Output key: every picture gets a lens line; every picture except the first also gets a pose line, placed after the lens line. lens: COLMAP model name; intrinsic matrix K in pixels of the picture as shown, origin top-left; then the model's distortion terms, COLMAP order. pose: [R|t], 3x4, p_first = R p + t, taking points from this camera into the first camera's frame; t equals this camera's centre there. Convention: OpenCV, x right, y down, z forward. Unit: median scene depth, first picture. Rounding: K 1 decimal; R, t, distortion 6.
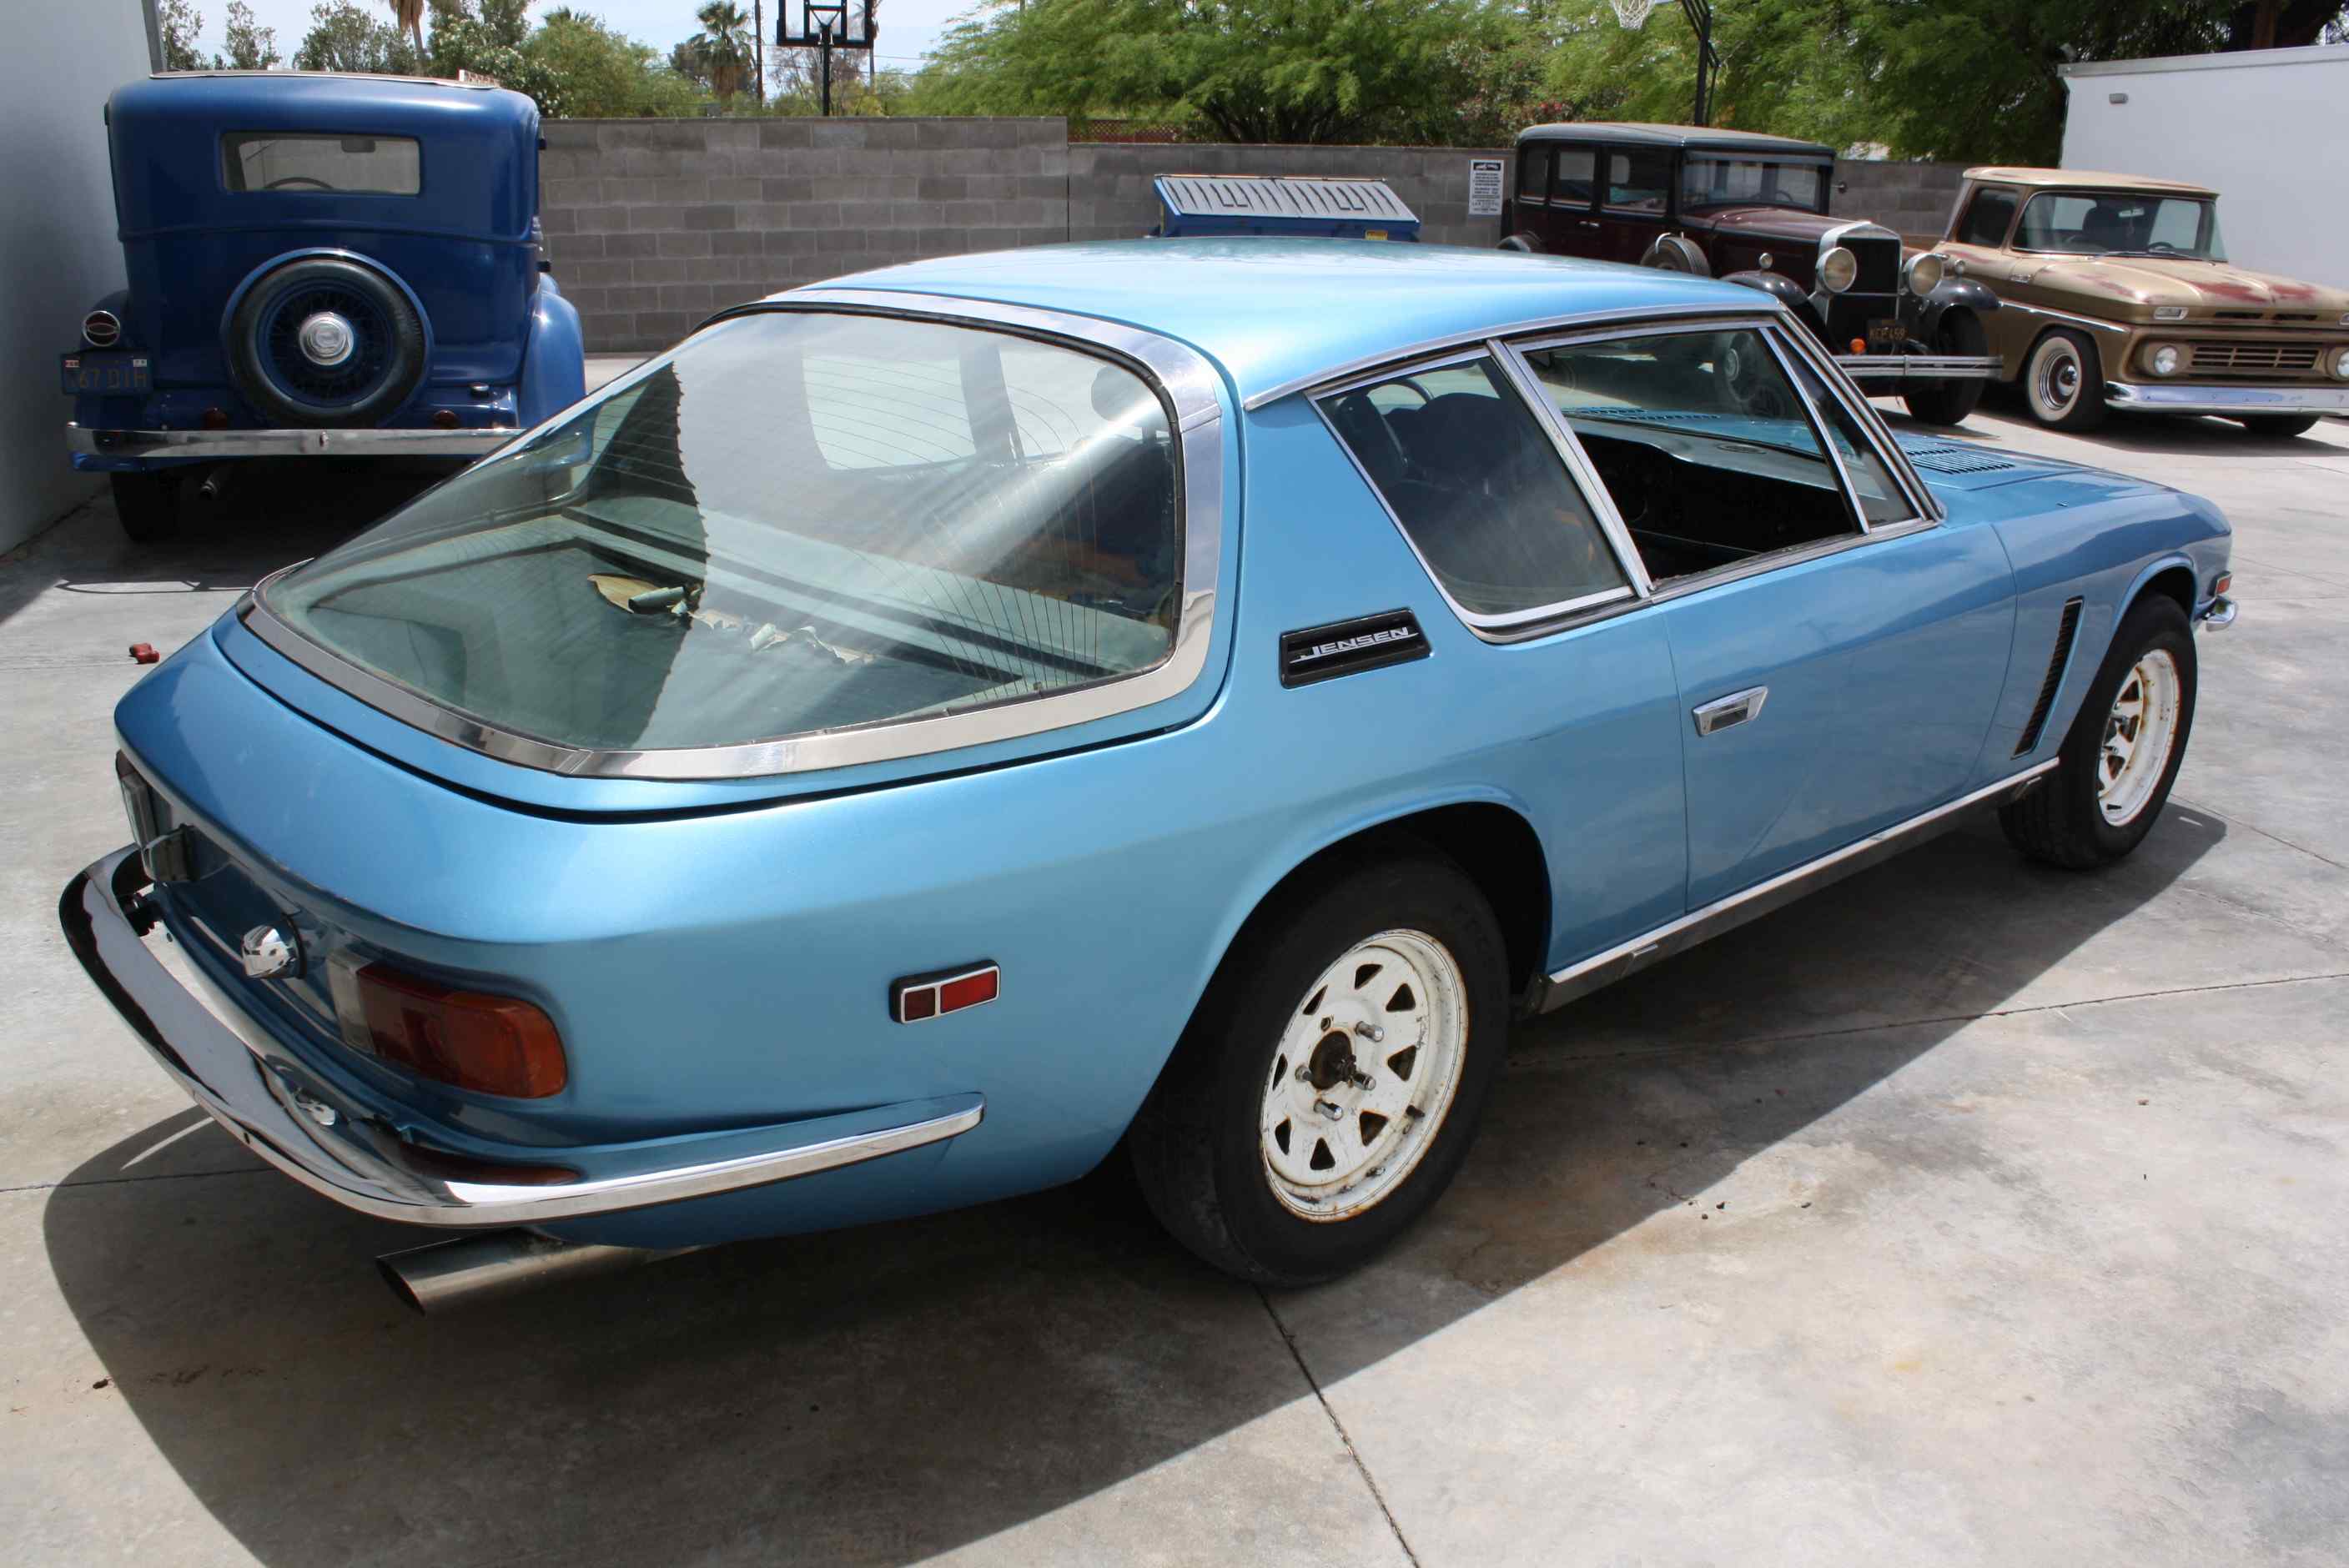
lens RADIAL K [[1959.4, 0, 1170.2], [0, 1959.4, 798.9], [0, 0, 1]] dist [-0.161419, 0.135029]
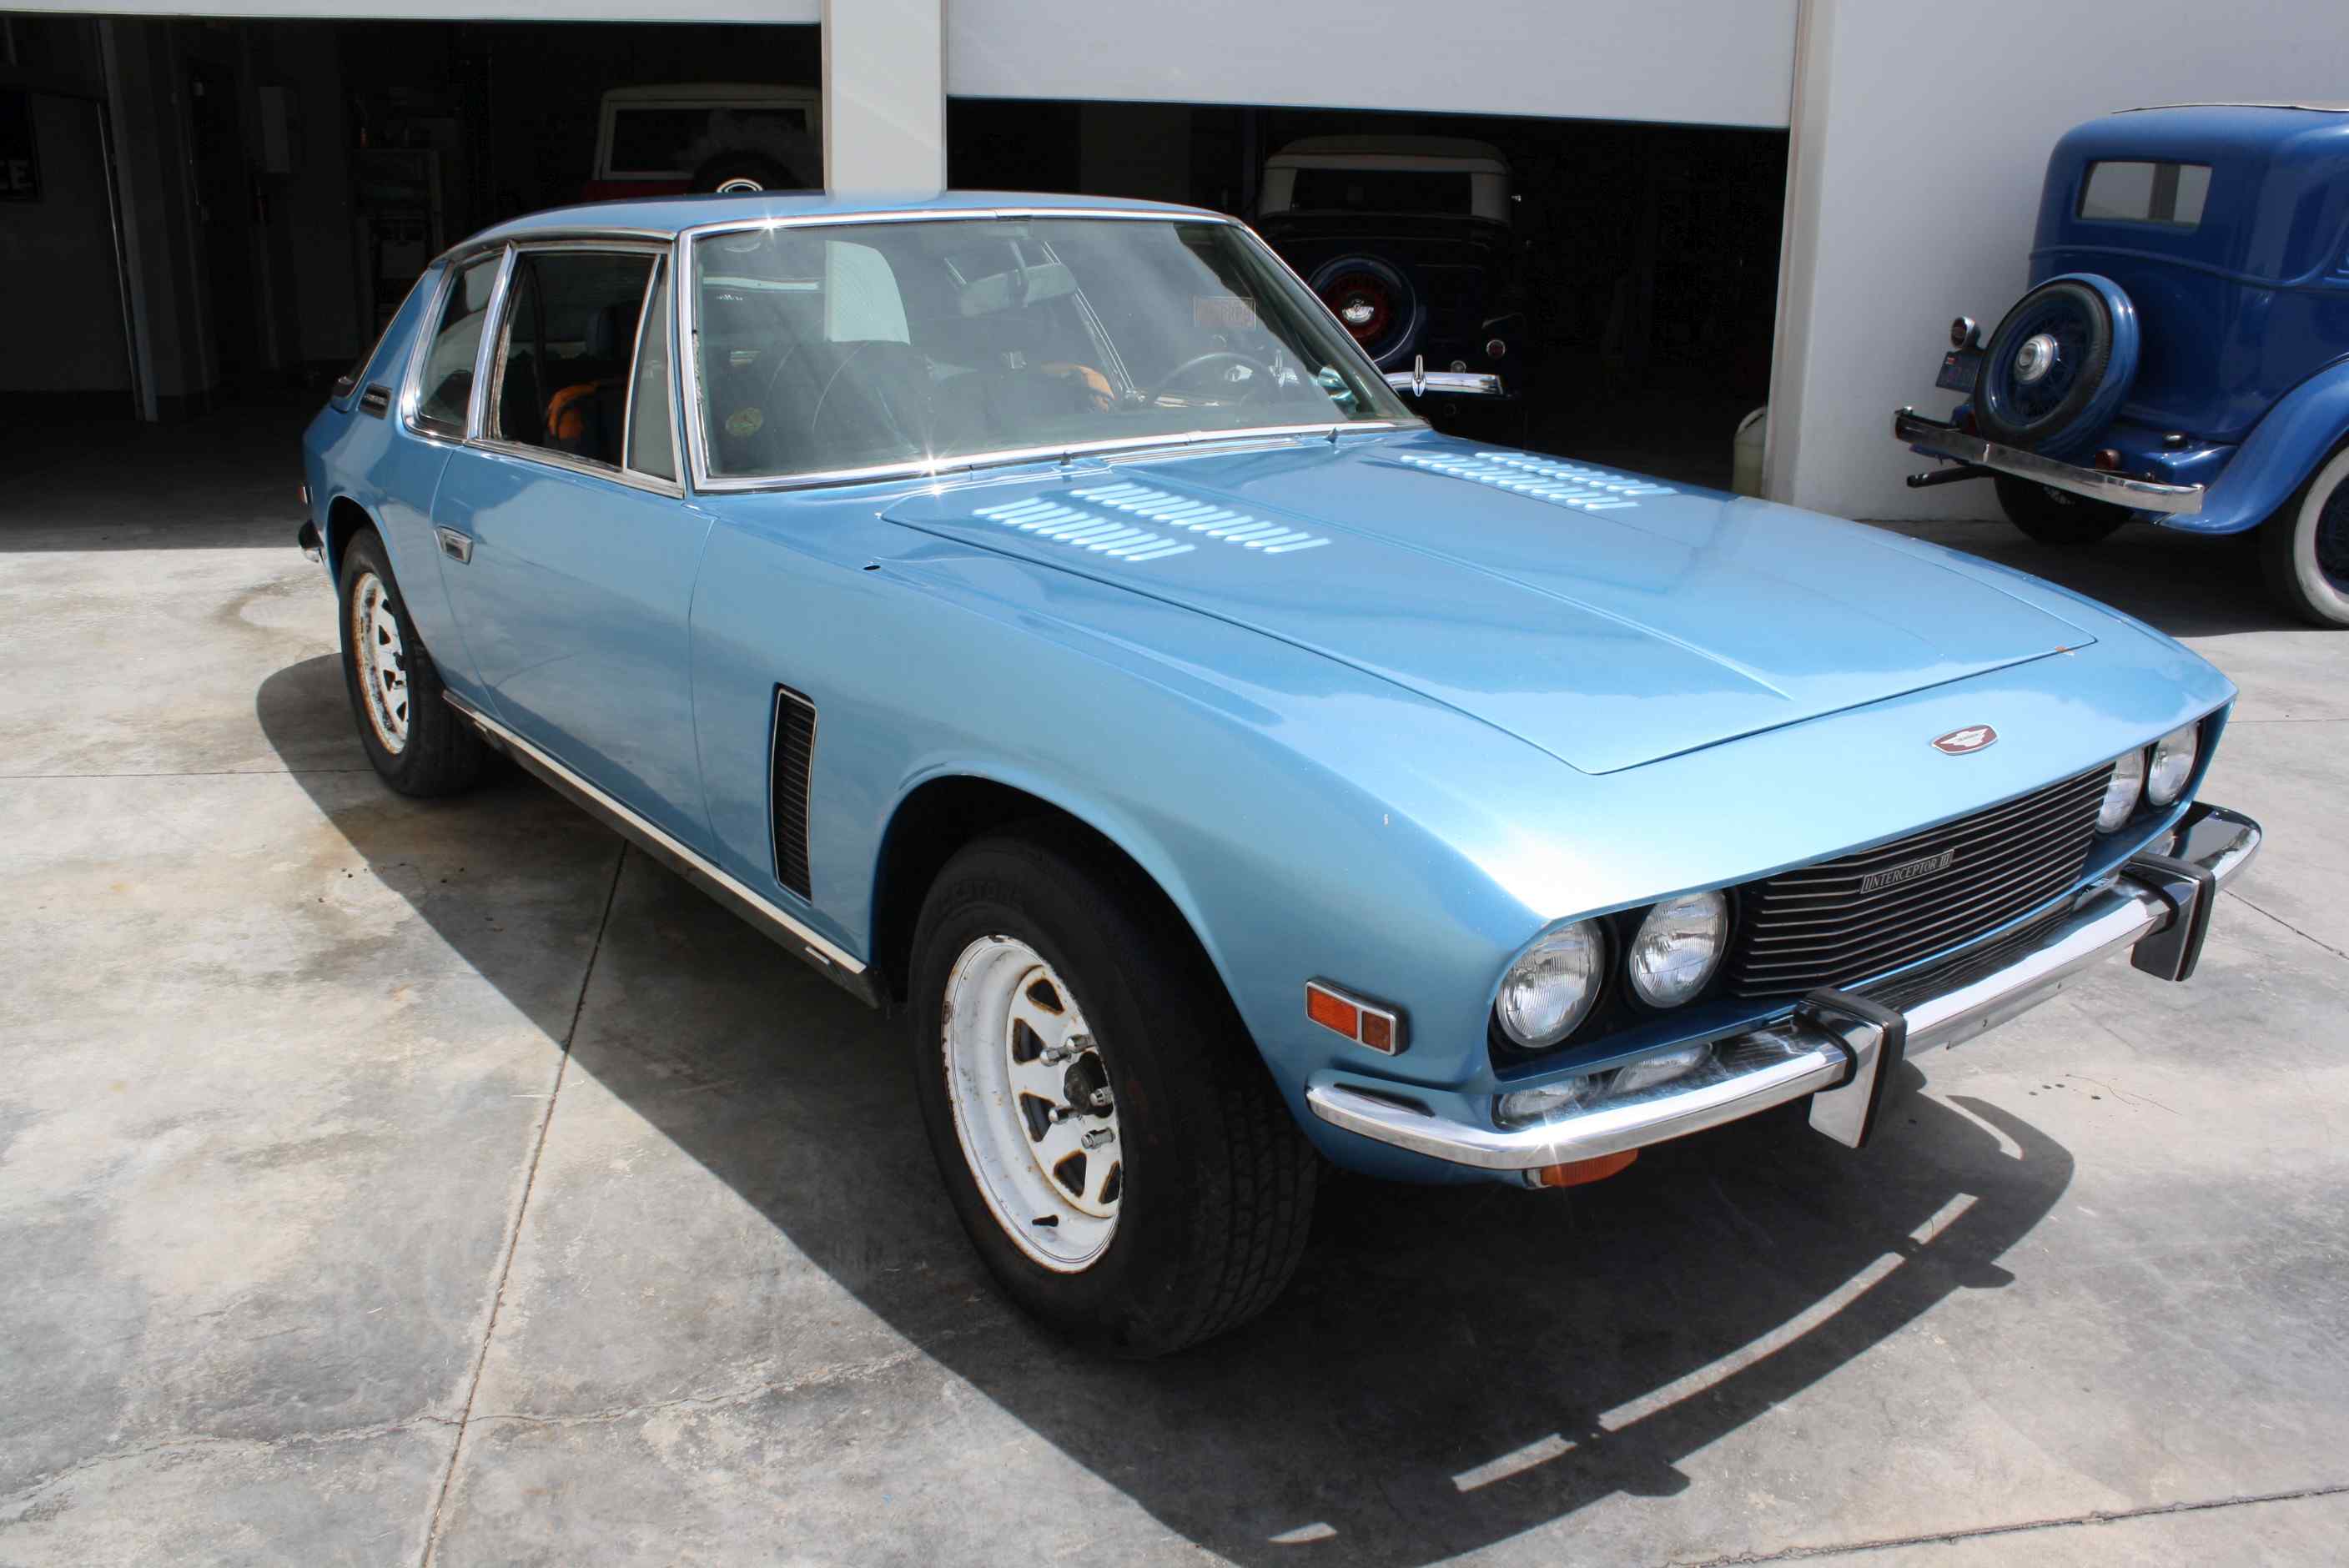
lens RADIAL K [[1959.4, 0, 1202.6], [0, 1959.4, 813.2], [0, 0, 1]] dist [-0.161419, 0.135029]
pose [[-0.075665, 0.286473, -0.955096, 1.131901], [-0.331415, 0.896163, 0.295052, -0.316433], [0.940446, 0.338858, 0.027133, 1.135932]]
